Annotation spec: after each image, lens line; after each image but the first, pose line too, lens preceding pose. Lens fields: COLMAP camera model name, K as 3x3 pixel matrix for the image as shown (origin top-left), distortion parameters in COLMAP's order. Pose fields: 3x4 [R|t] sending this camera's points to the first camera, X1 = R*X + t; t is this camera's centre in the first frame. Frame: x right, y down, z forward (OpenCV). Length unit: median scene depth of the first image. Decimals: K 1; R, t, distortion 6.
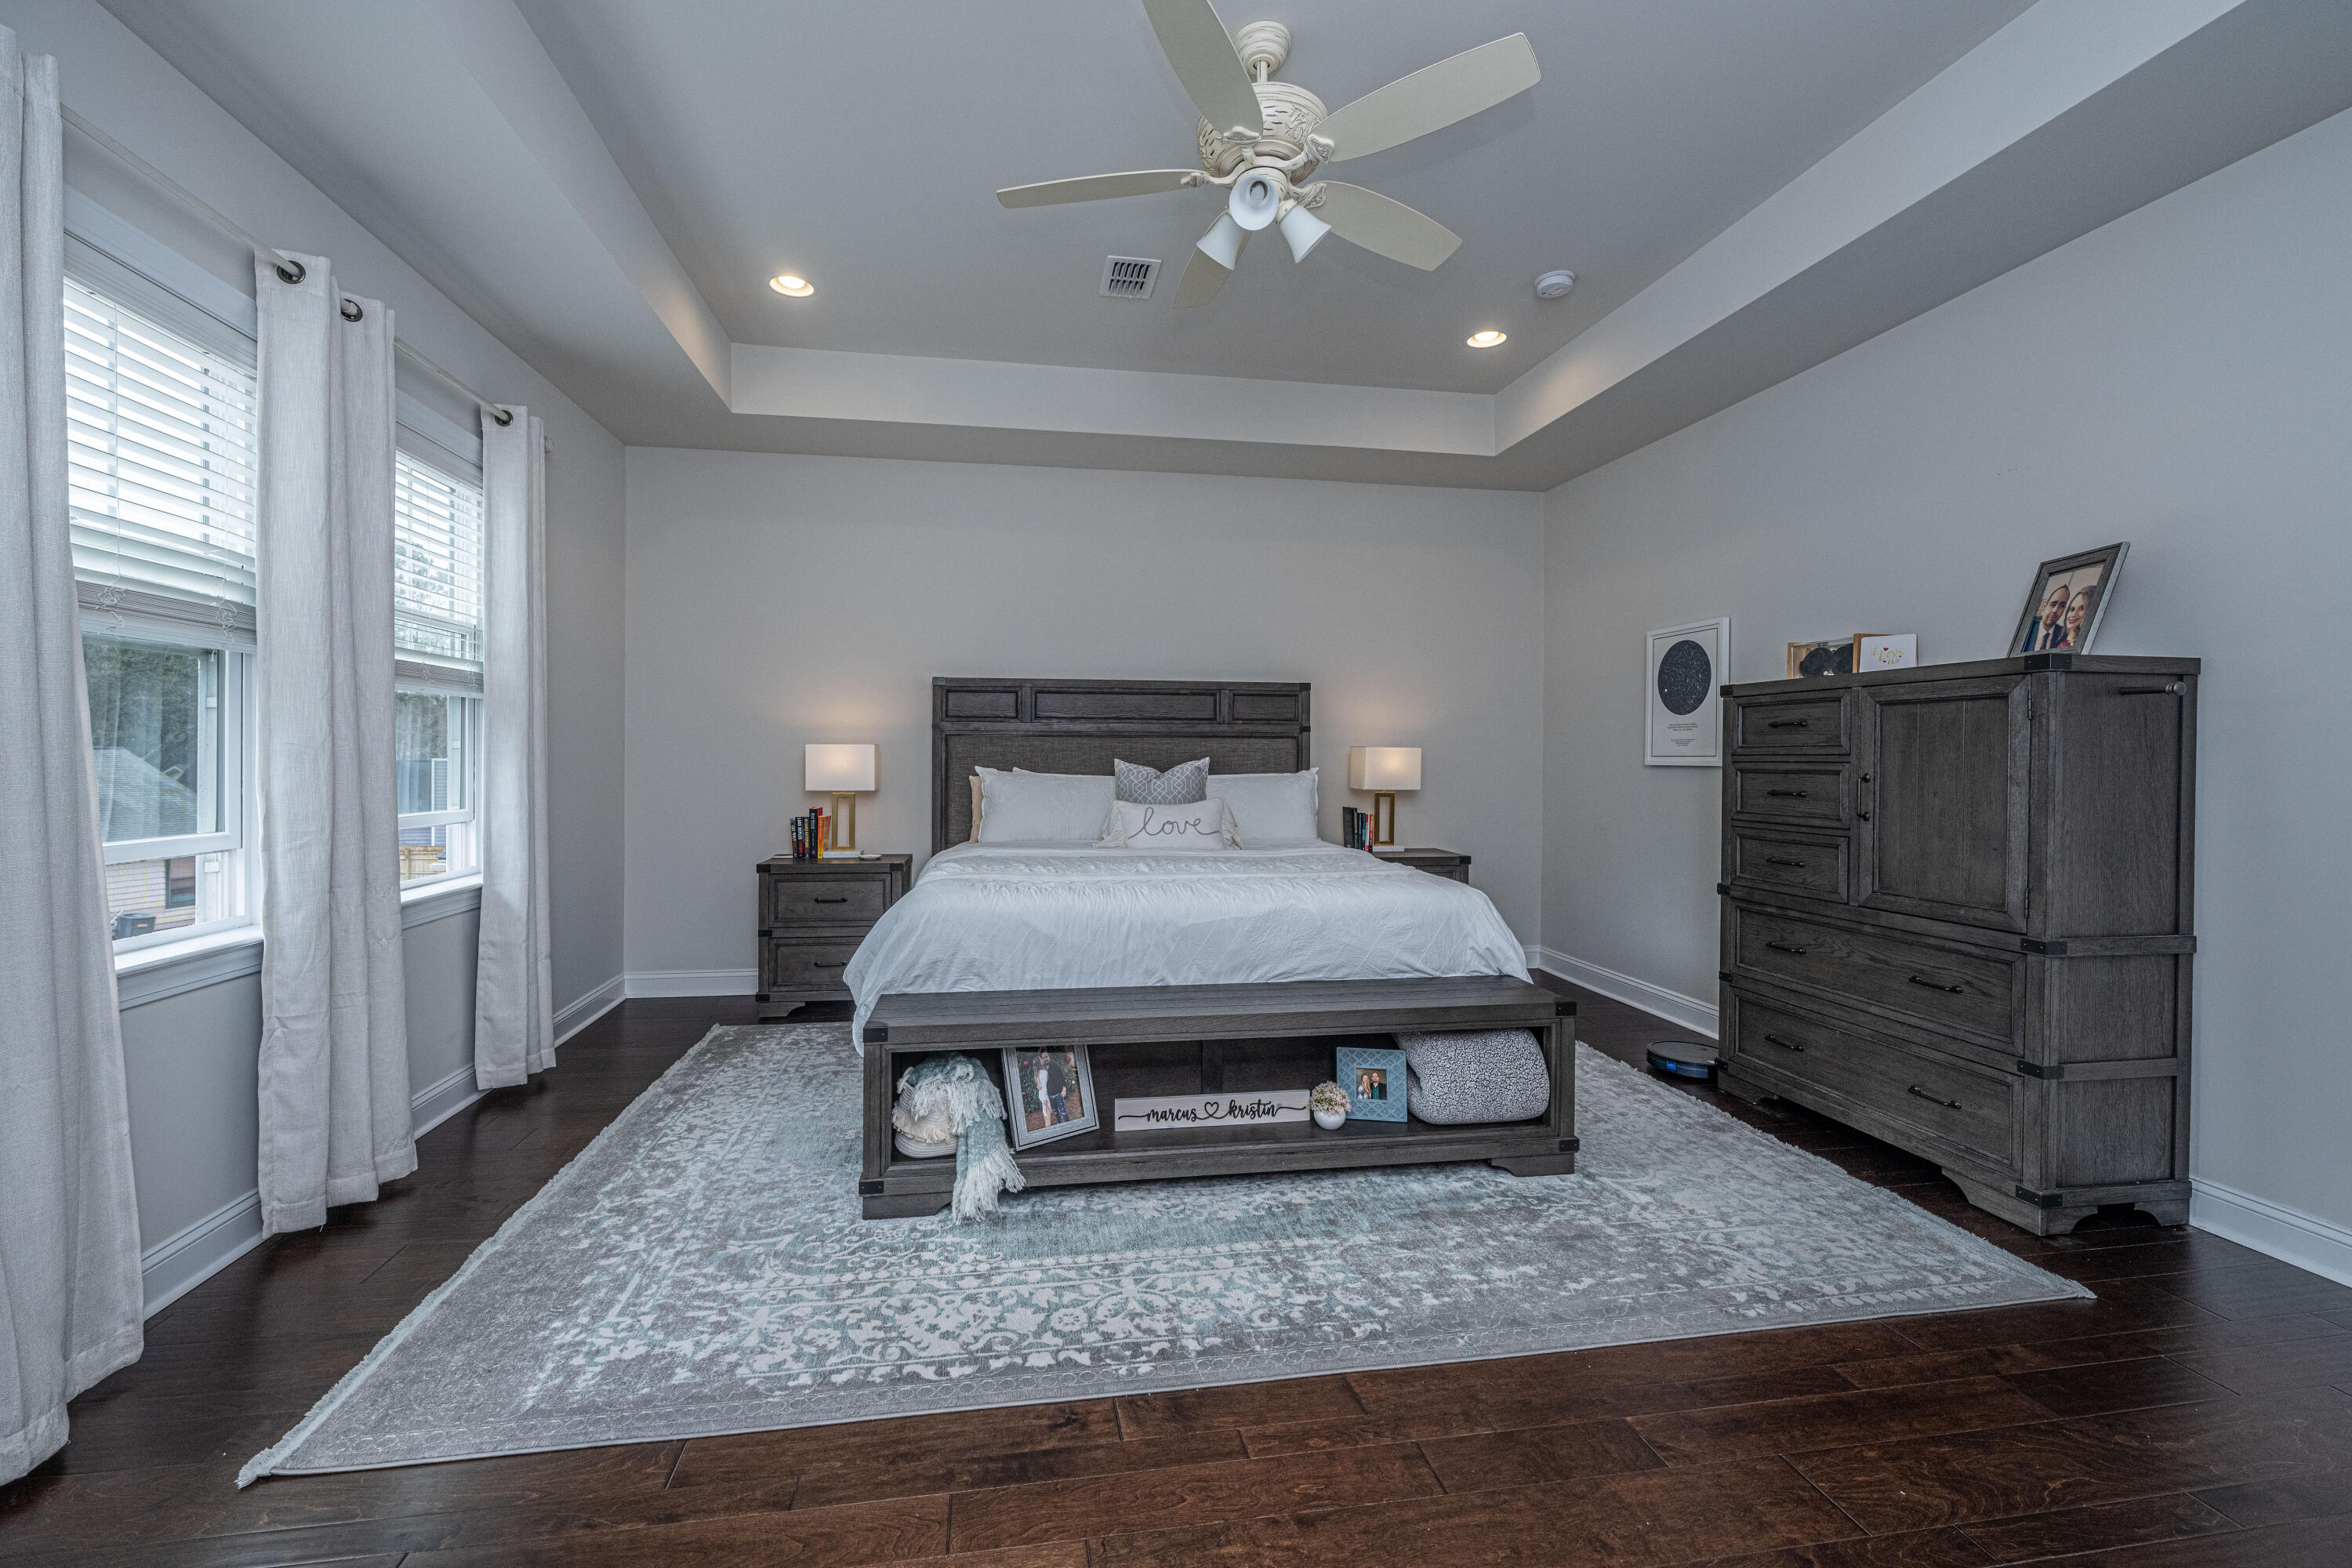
lens RADIAL K [[945.8, 0, 1128.7], [0, 945.8, 767.1], [0, 0, 1]] dist [-0.000526, -0.000082]
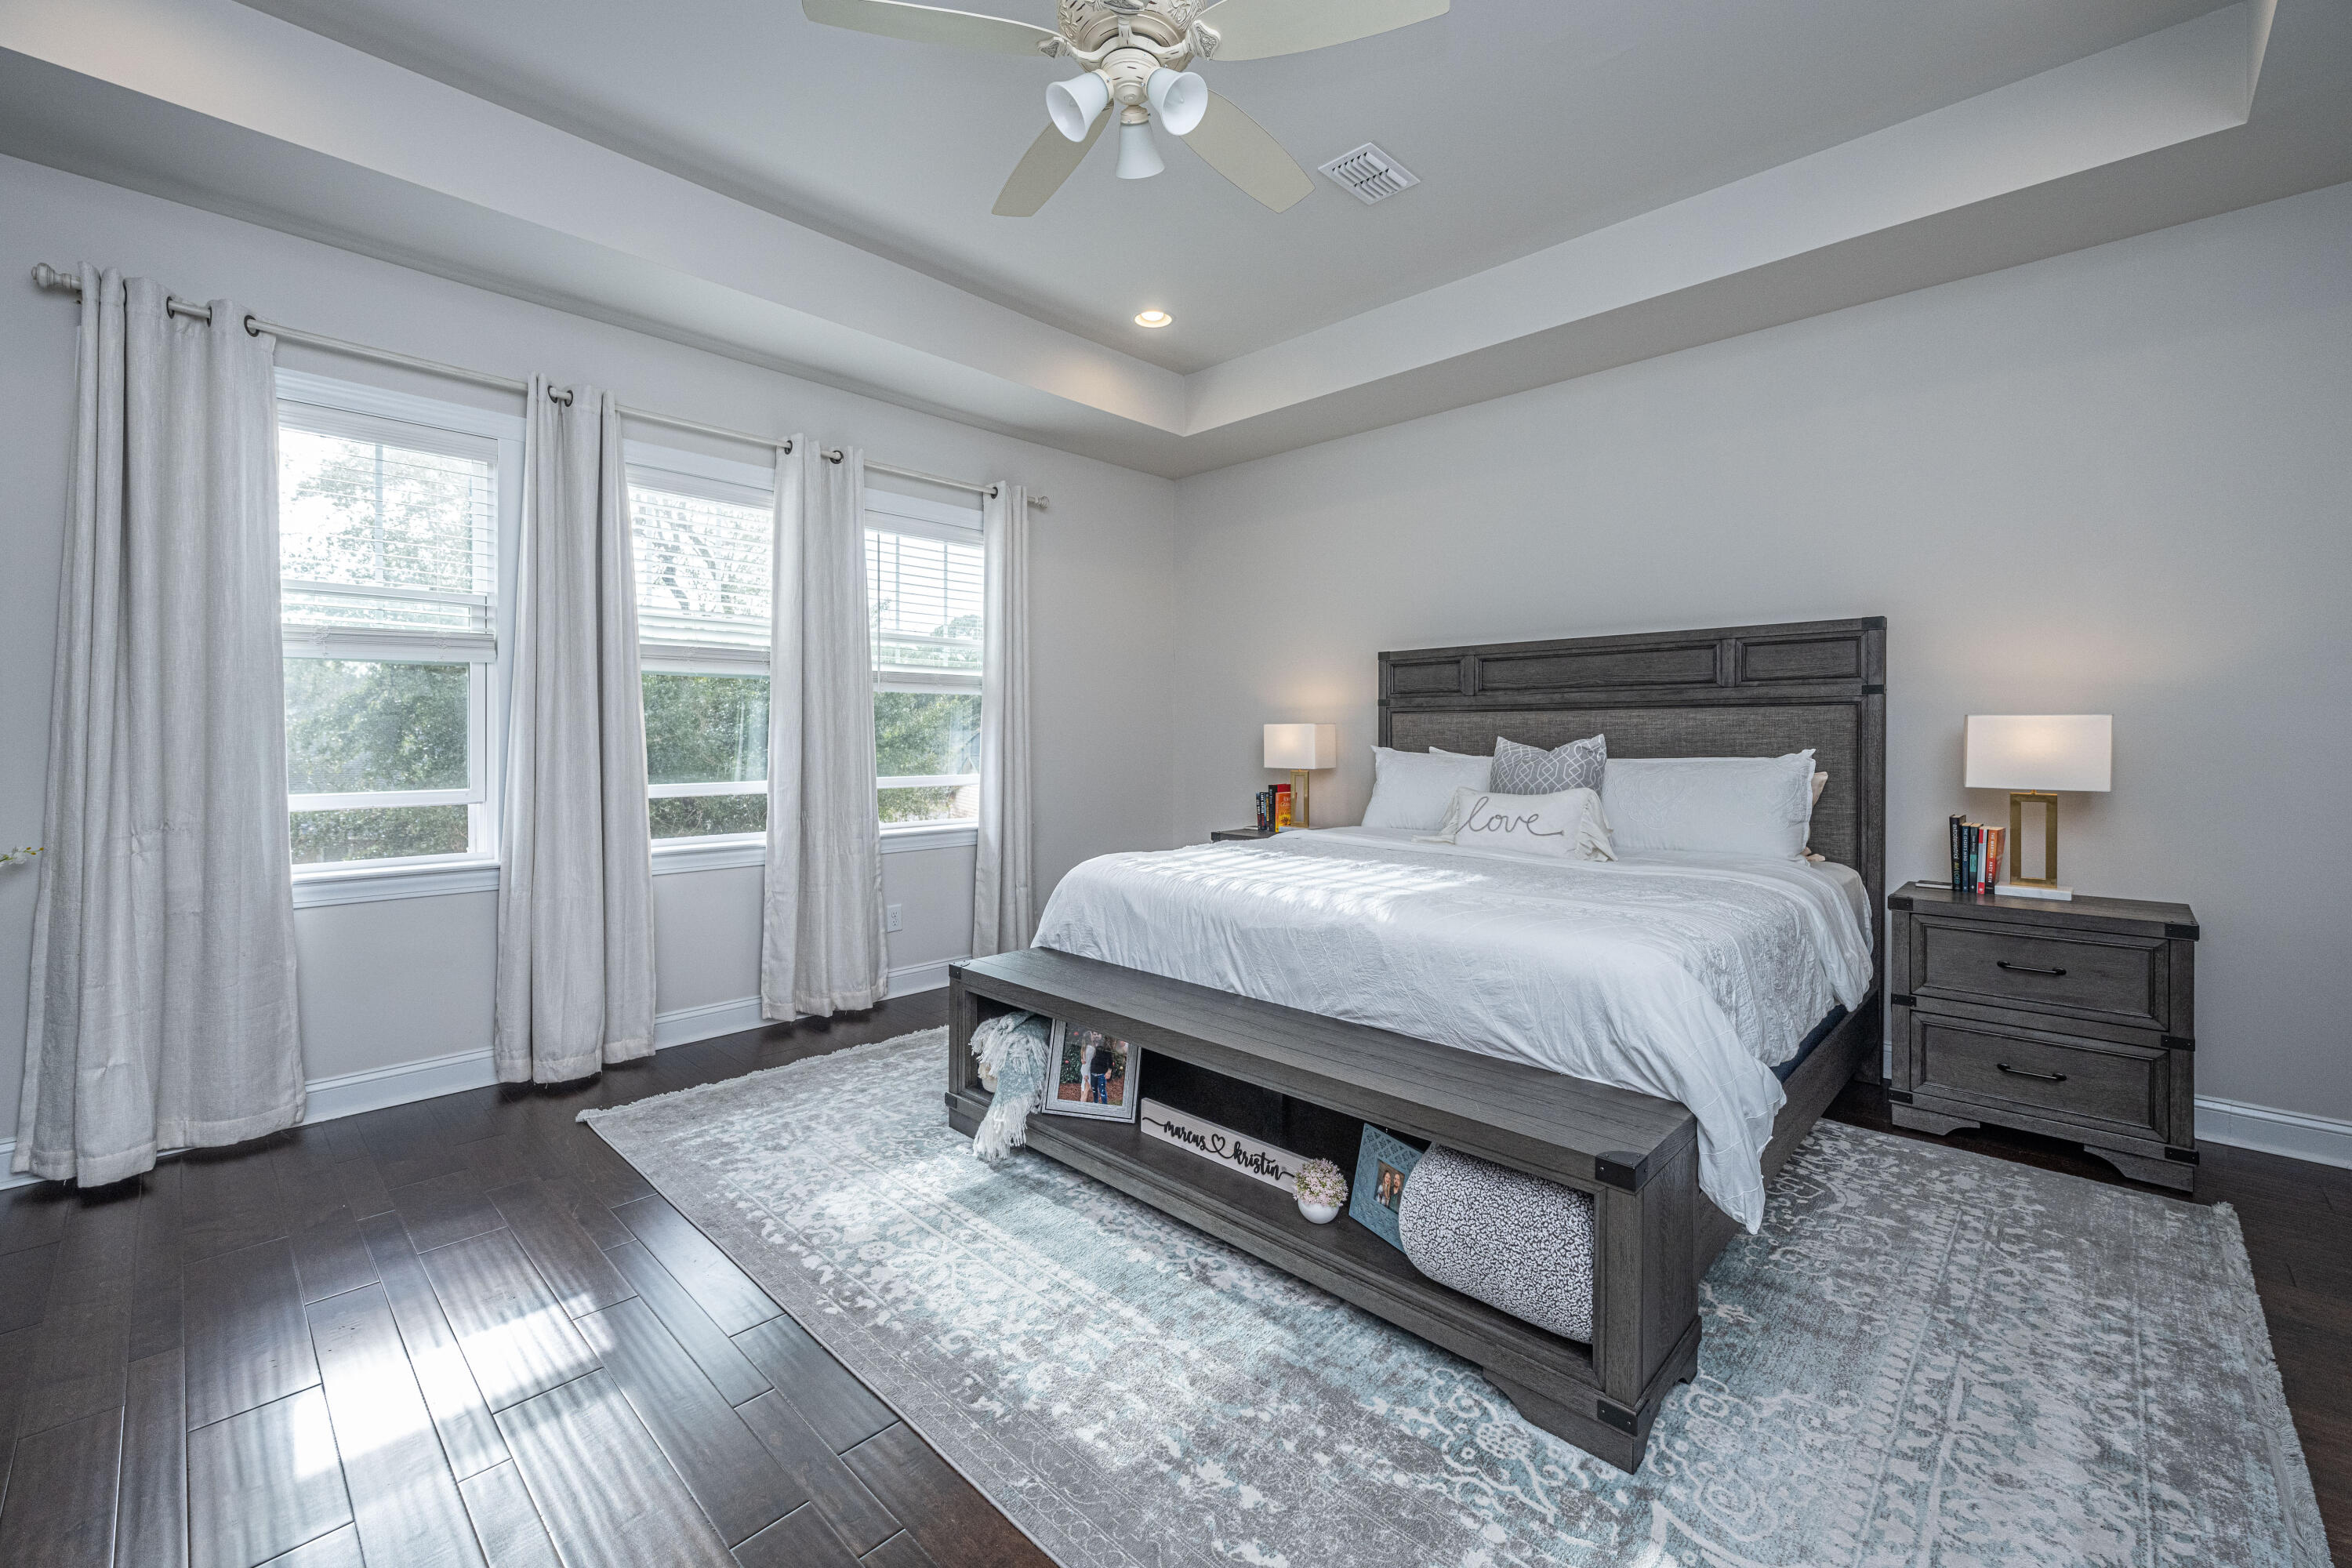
lens RADIAL K [[945.8, 0, 1166.1], [0, 945.8, 738.5], [0, 0, 1]] dist [-0.000526, -0.000082]
pose [[0.616389, -0.002595, -0.787438, 0.733952], [-0.006173, 0.999948, -0.008127, 0.001870], [0.787418, 0.009871, 0.616341, 0.431009]]
